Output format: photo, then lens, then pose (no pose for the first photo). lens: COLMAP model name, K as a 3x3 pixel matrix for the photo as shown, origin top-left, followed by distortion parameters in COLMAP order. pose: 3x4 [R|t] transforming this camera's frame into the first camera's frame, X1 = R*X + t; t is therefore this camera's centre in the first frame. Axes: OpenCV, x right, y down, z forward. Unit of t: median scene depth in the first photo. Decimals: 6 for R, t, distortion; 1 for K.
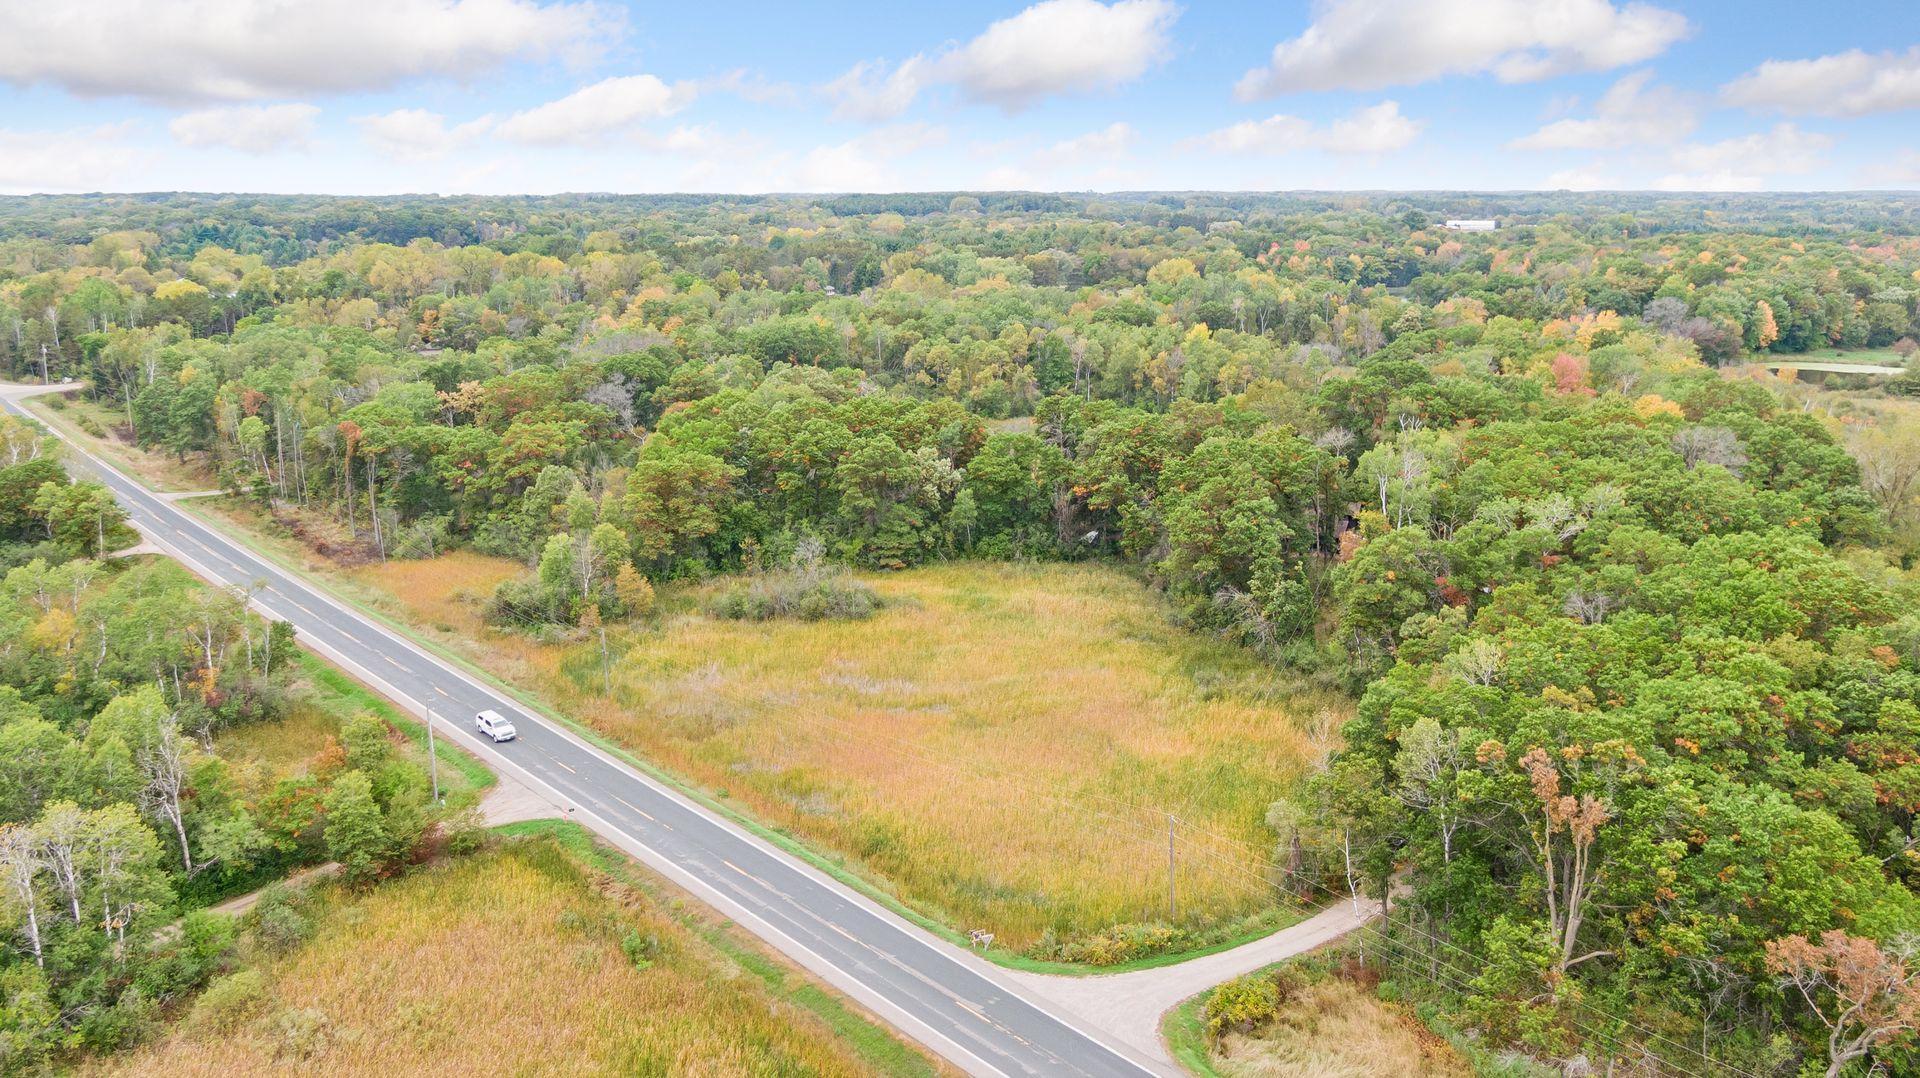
lens RADIAL K [[1473.9, 0, 956.8], [0, 1473.9, 538.8], [0, 0, 1]] dist [-0.005767, -0.002913]
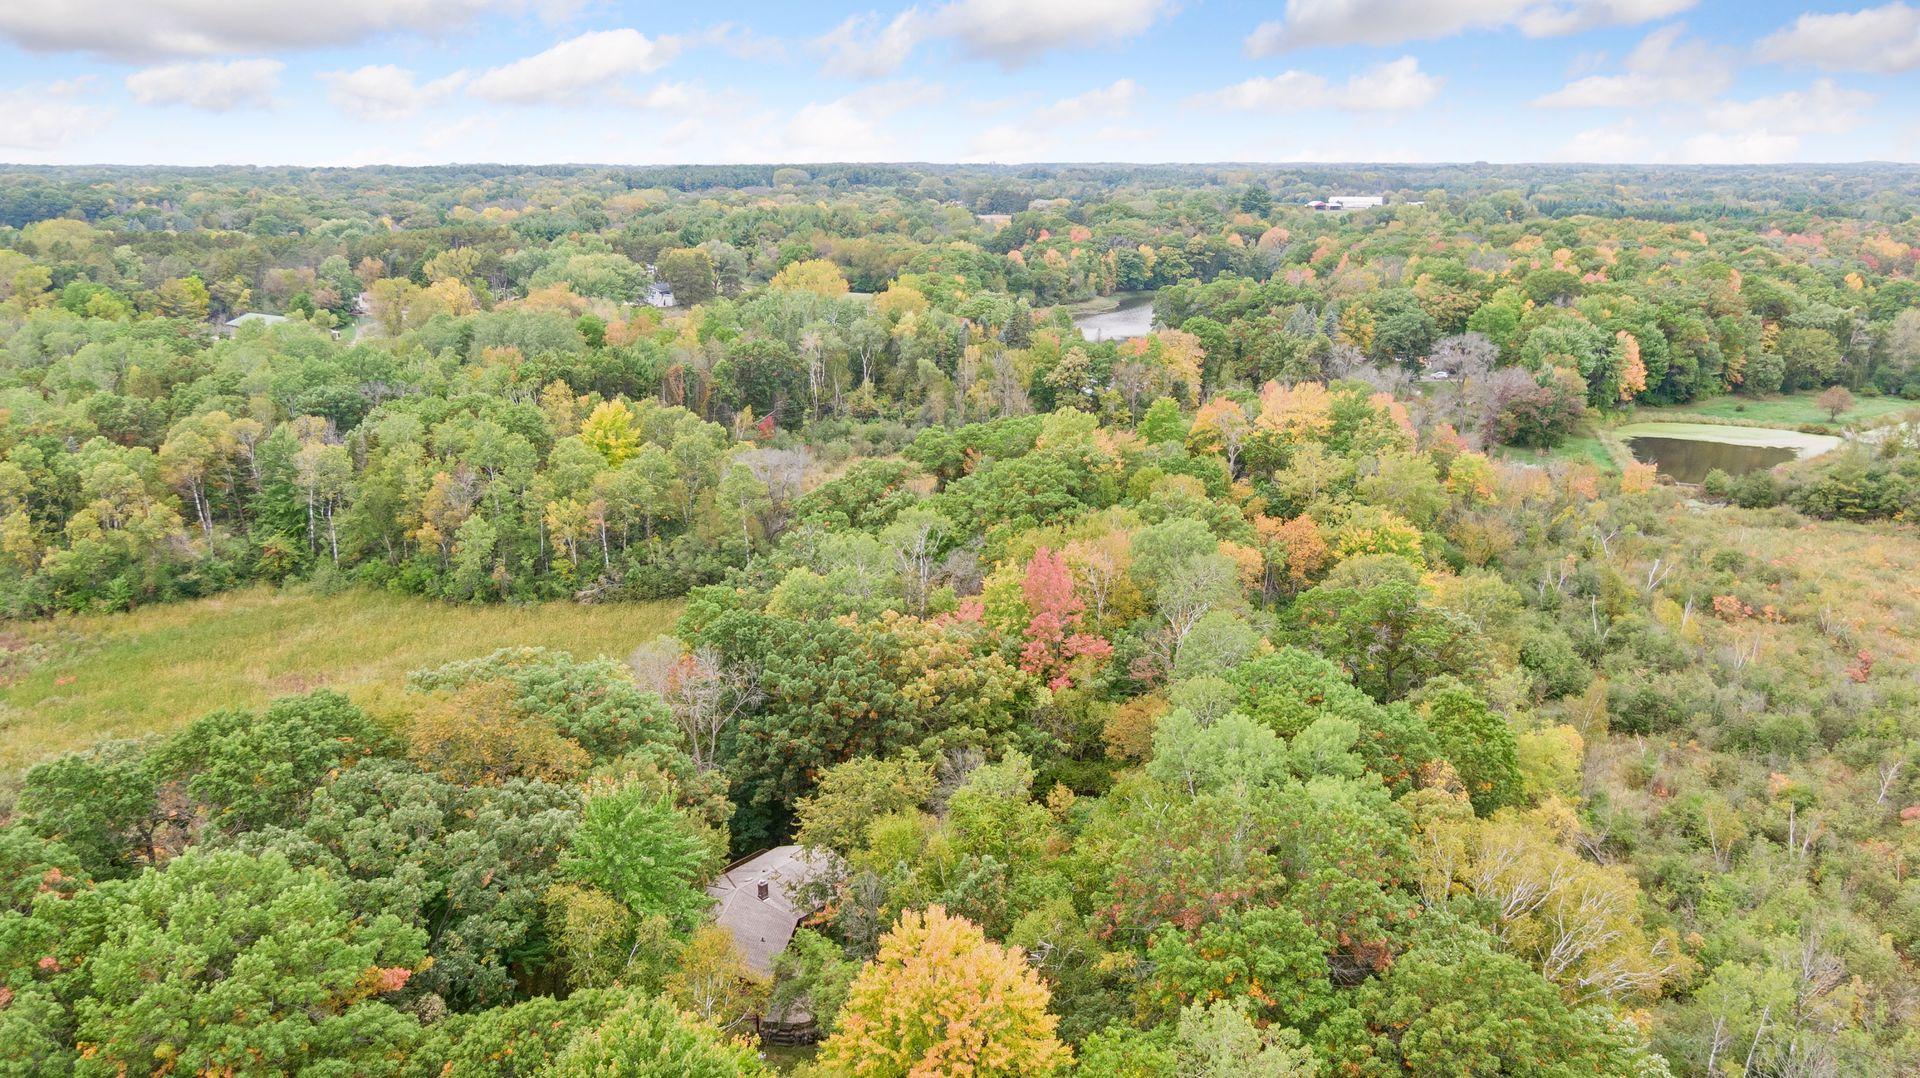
lens RADIAL K [[1473.9, 0, 964.6], [0, 1473.9, 536.5], [0, 0, 1]] dist [-0.005767, -0.002913]
pose [[0.999223, -0.008527, 0.038469, 0.208519], [0.007876, 0.999824, 0.017038, -0.077145], [-0.038608, -0.016722, 0.999115, 0.322727]]
